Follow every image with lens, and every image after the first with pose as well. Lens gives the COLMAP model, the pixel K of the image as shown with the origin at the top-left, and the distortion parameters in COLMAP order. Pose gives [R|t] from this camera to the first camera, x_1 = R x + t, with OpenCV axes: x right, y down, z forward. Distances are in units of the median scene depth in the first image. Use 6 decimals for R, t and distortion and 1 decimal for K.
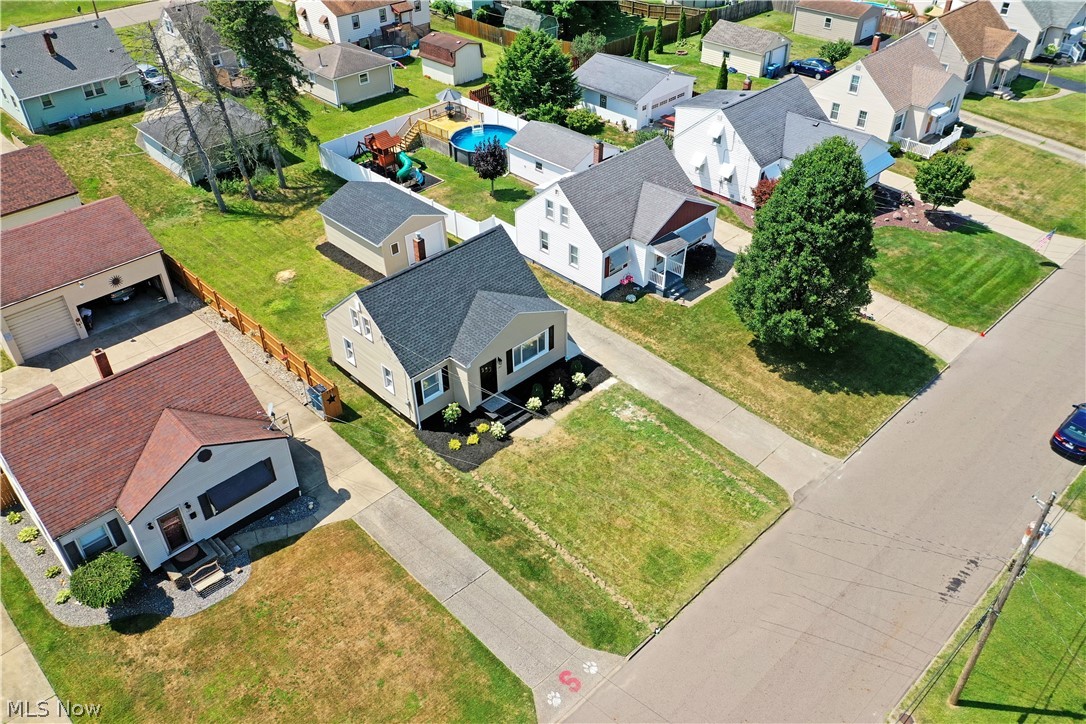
lens RADIAL K [[861.8, 0, 544.9], [0, 861.8, 362.0], [0, 0, 1]] dist [0.004487, -0.001523]
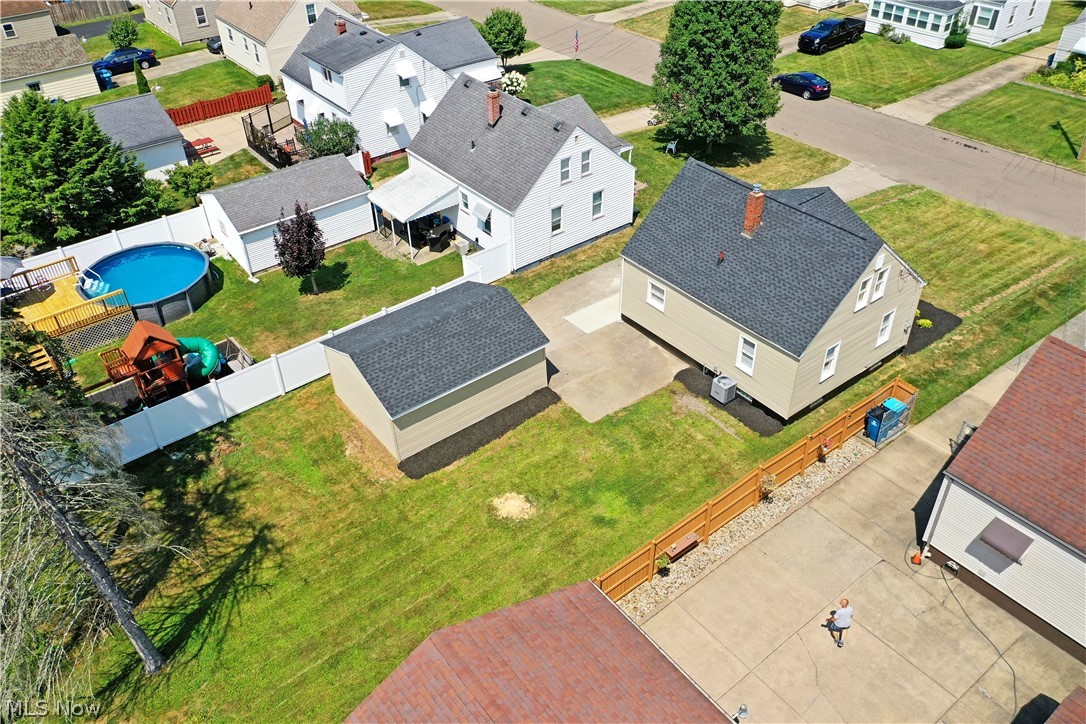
lens RADIAL K [[861.8, 0, 545.2], [0, 861.8, 362.7], [0, 0, 1]] dist [0.004487, -0.001523]
pose [[0.107424, -0.588623, 0.801238, -0.673599], [0.612258, 0.674125, 0.413154, -0.368463], [-0.783327, 0.446182, 0.432807, 0.717903]]
